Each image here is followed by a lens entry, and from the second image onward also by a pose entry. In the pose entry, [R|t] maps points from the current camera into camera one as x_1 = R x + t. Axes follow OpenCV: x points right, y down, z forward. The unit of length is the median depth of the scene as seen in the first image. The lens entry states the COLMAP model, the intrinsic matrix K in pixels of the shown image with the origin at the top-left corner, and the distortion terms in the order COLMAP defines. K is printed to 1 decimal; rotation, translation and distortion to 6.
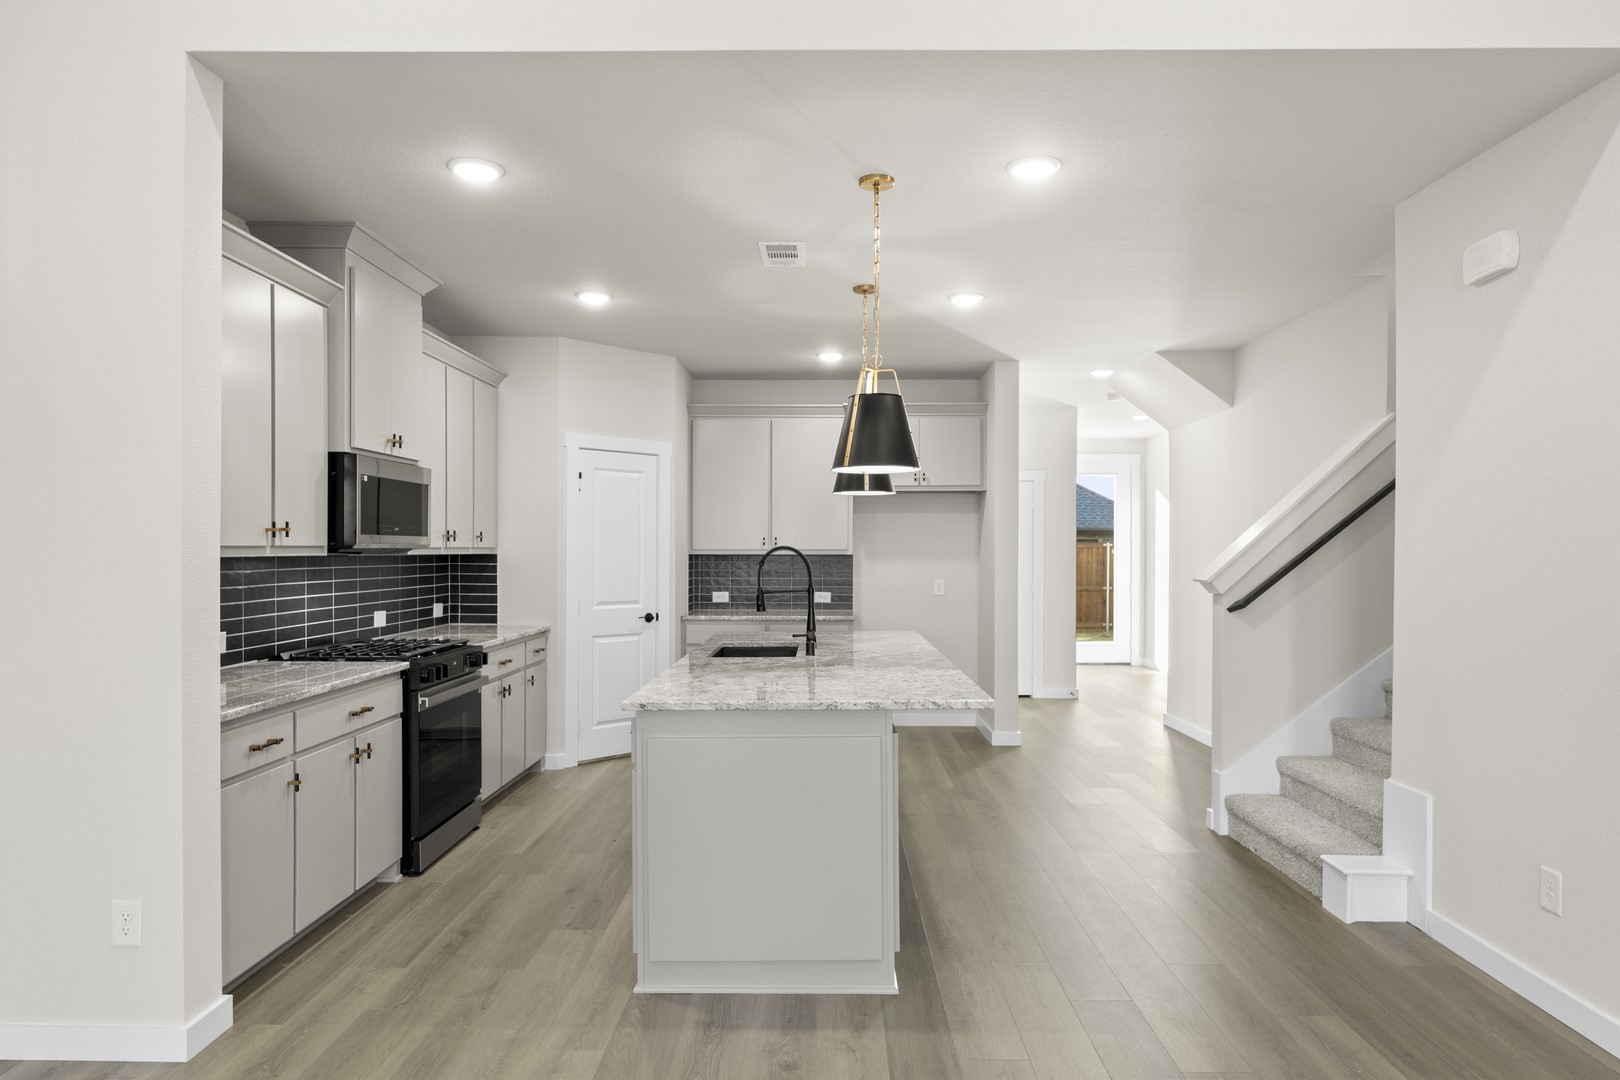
lens RADIAL K [[1010.7, 0, 831.1], [0, 1010.7, 531.0], [0, 0, 1]] dist [-0.000048, -0.001772]
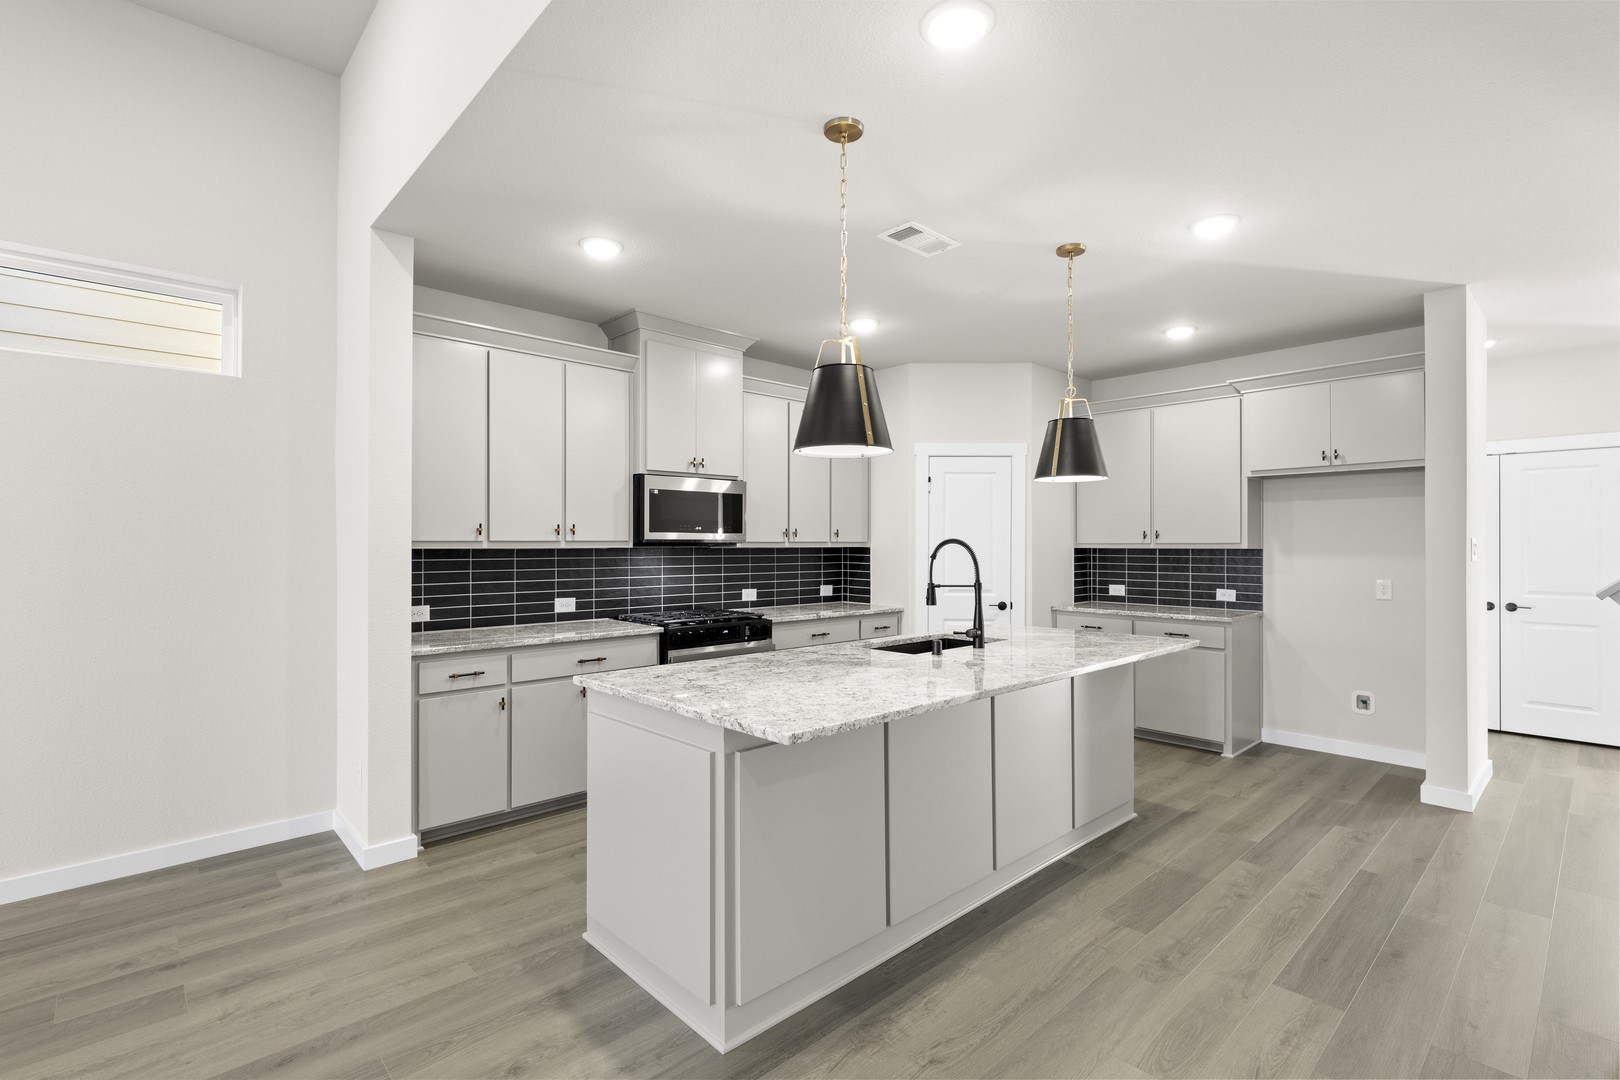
lens RADIAL K [[761.4, 0, 803.3], [0, 761.4, 527.6], [0, 0, 1]] dist [-0.000142, 0.000537]
pose [[0.672172, -0.017973, -0.740177, 0.375612], [0.014979, 0.999831, -0.010675, 0.009152], [0.740244, -0.003911, 0.672327, 0.381851]]
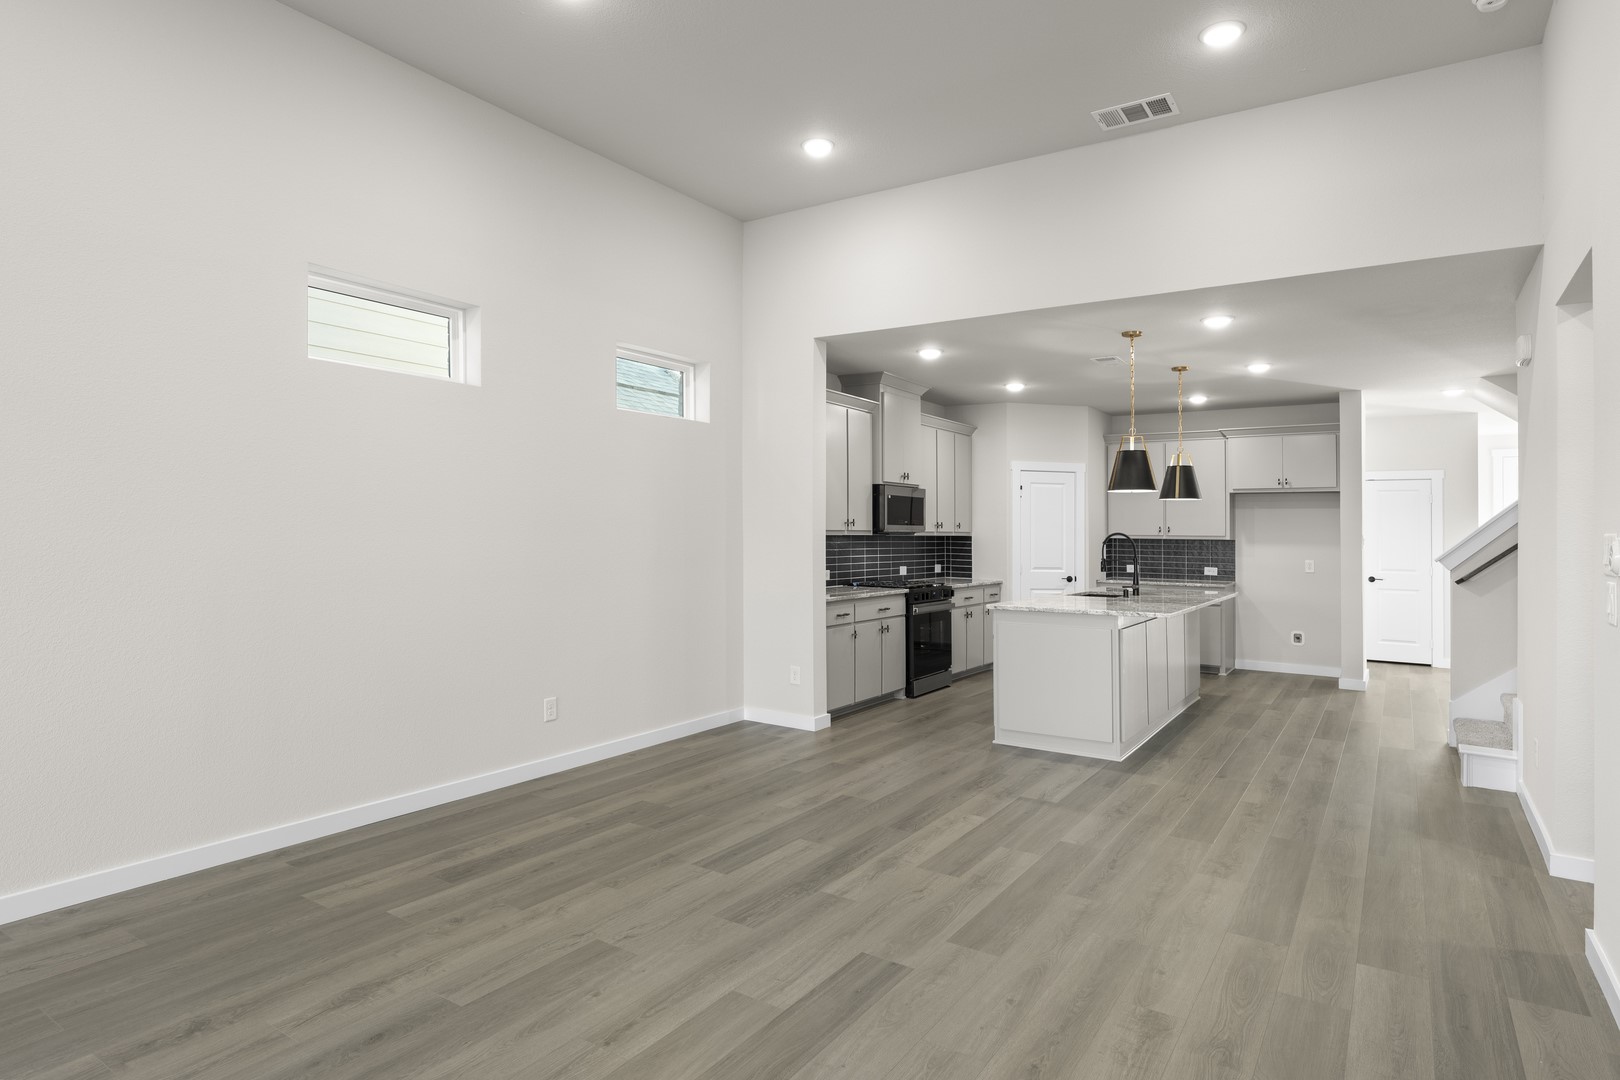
lens RADIAL K [[948.0, 0, 804.6], [0, 948.0, 491.9], [0, 0, 1]] dist [0.031071, -0.003783]
pose [[0.838693, -0.014179, -0.544419, 0.352974], [-0.000414, 0.999644, -0.026672, -0.009772], [0.544604, 0.022595, 0.838389, -0.558962]]
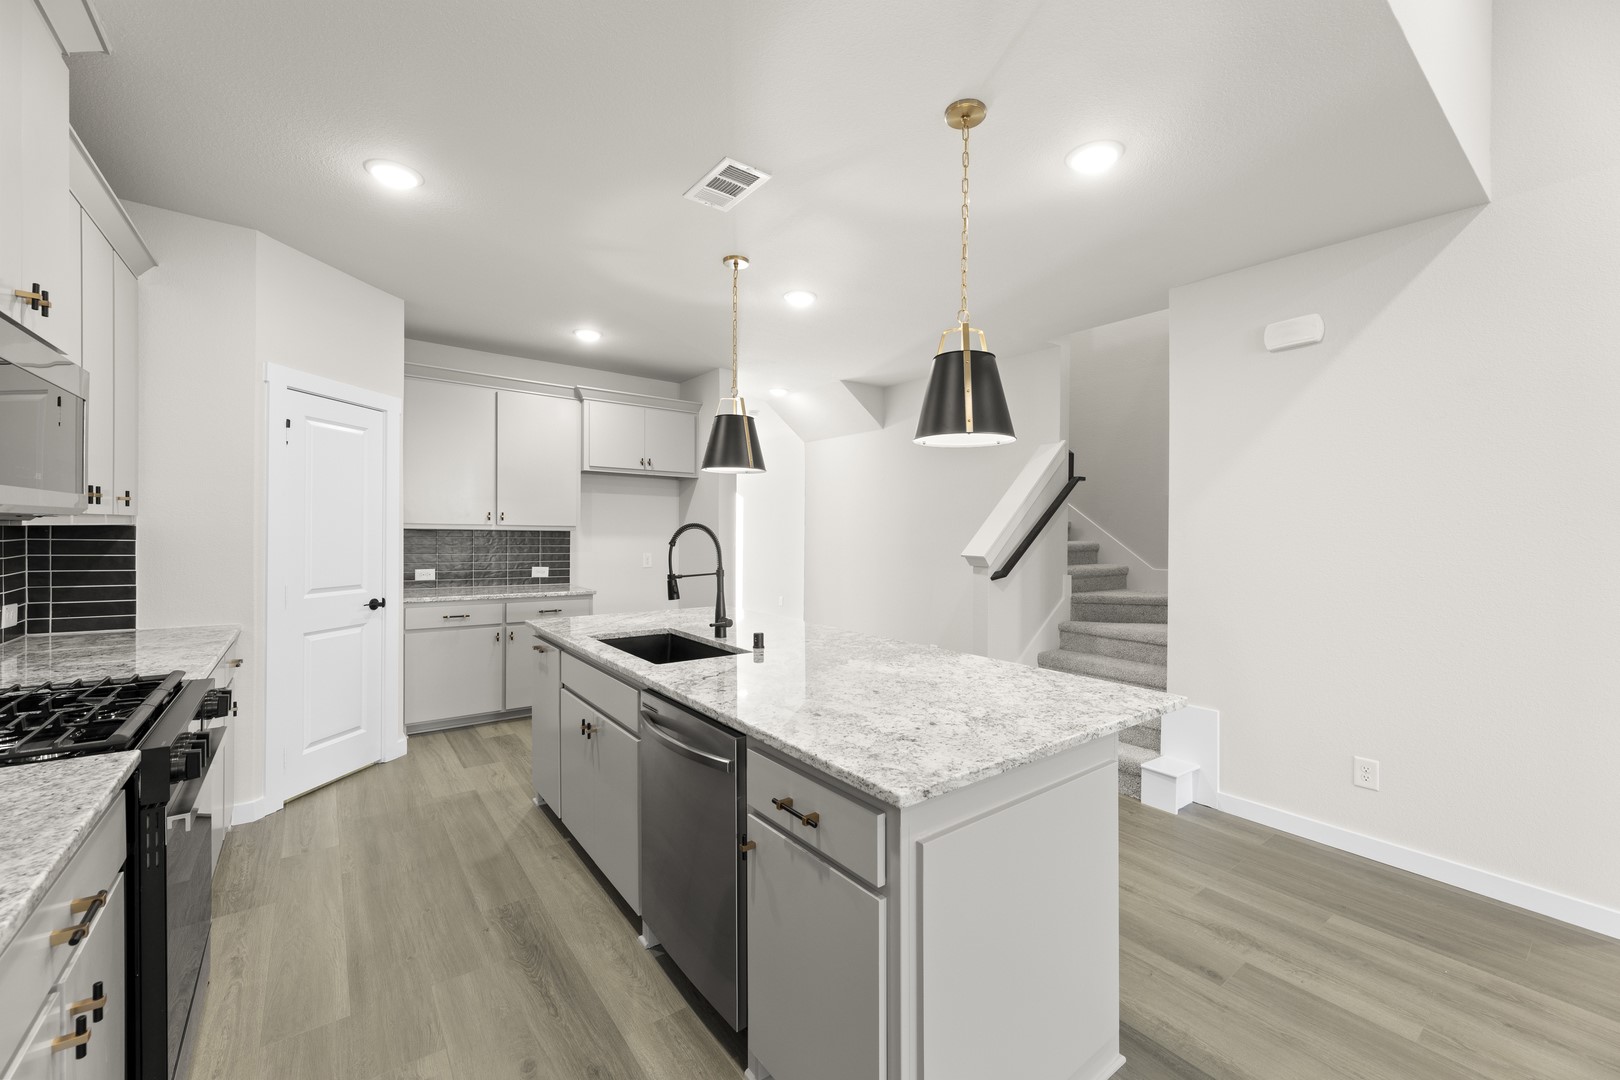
lens RADIAL K [[649.5, 0, 822.2], [0, 649.5, 529.6], [0, 0, 1]] dist [0.003653, -0.000470]
pose [[0.785951, 0.013268, 0.618146, -0.293199], [-0.026944, 0.999555, 0.012803, 0.009301], [-0.617701, -0.026718, 0.785959, 0.459541]]
